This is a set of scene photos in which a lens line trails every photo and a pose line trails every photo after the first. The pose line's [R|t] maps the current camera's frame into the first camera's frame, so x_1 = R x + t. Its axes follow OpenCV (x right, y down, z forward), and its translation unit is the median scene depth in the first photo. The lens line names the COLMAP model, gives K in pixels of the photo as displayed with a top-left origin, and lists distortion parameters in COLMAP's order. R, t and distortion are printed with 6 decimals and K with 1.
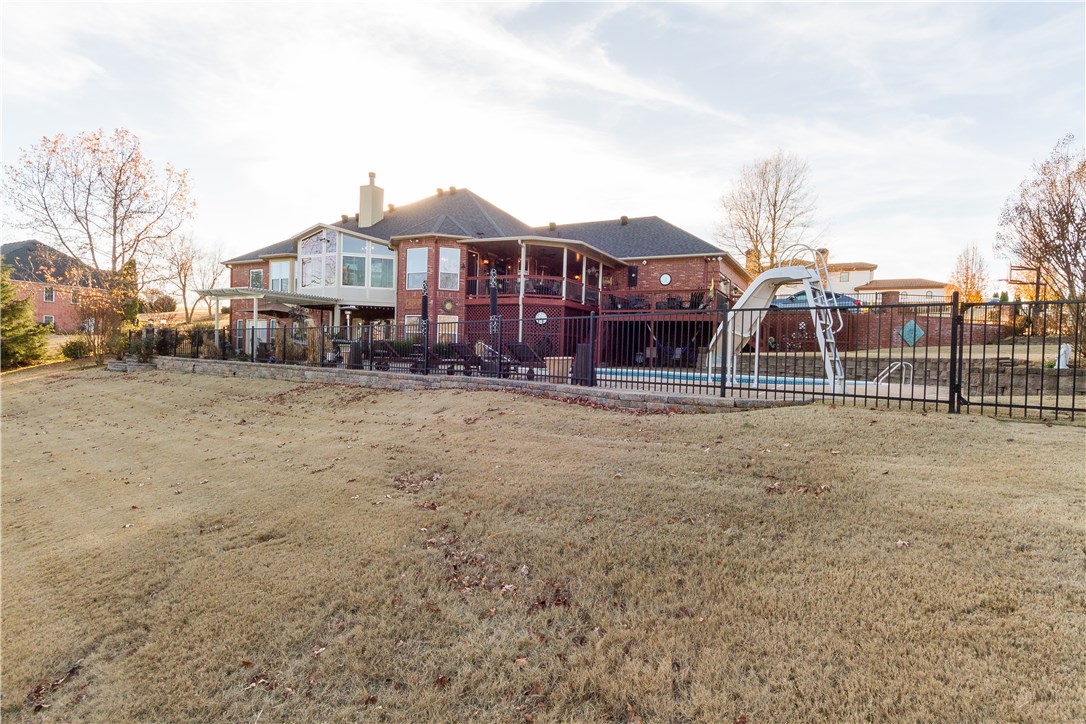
lens RADIAL K [[528.6, 0, 542.3], [0, 528.6, 360.5], [0, 0, 1]] dist [0.000051, 0.000230]
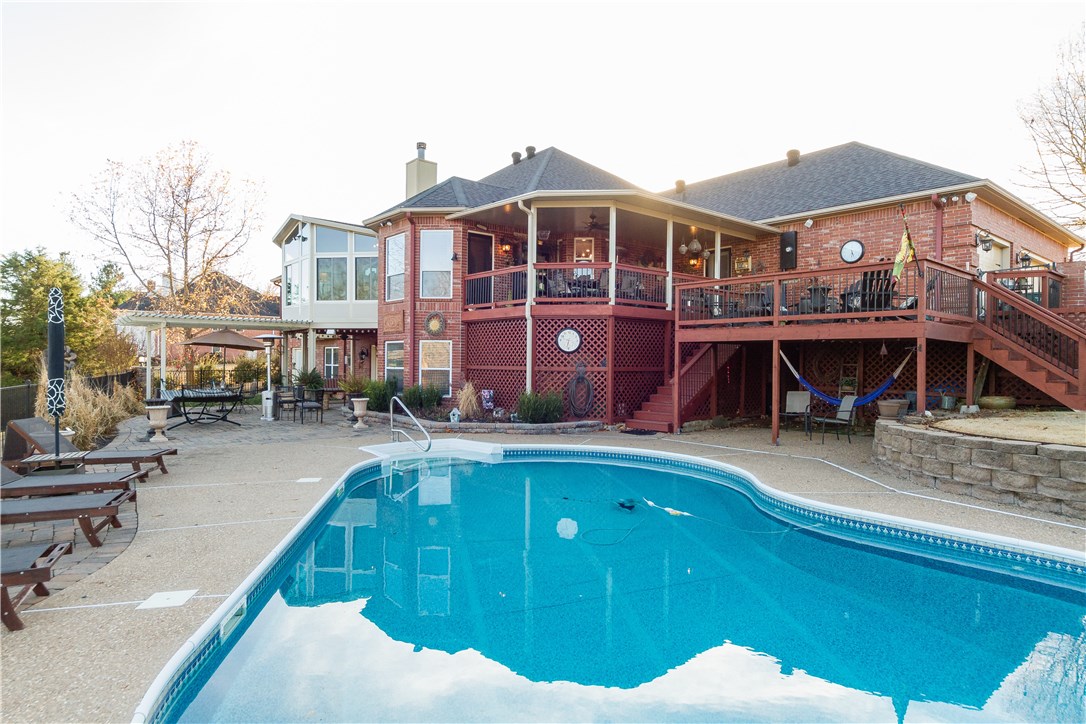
lens RADIAL K [[620.8, 0, 541.9], [0, 620.8, 358.8], [0, 0, 1]] dist [0.020337, 0.000041]
pose [[0.936546, -0.025850, -0.349589, 0.175023], [0.016207, 0.999404, -0.030483, -0.038483], [0.350169, 0.022883, 0.936407, 0.357633]]
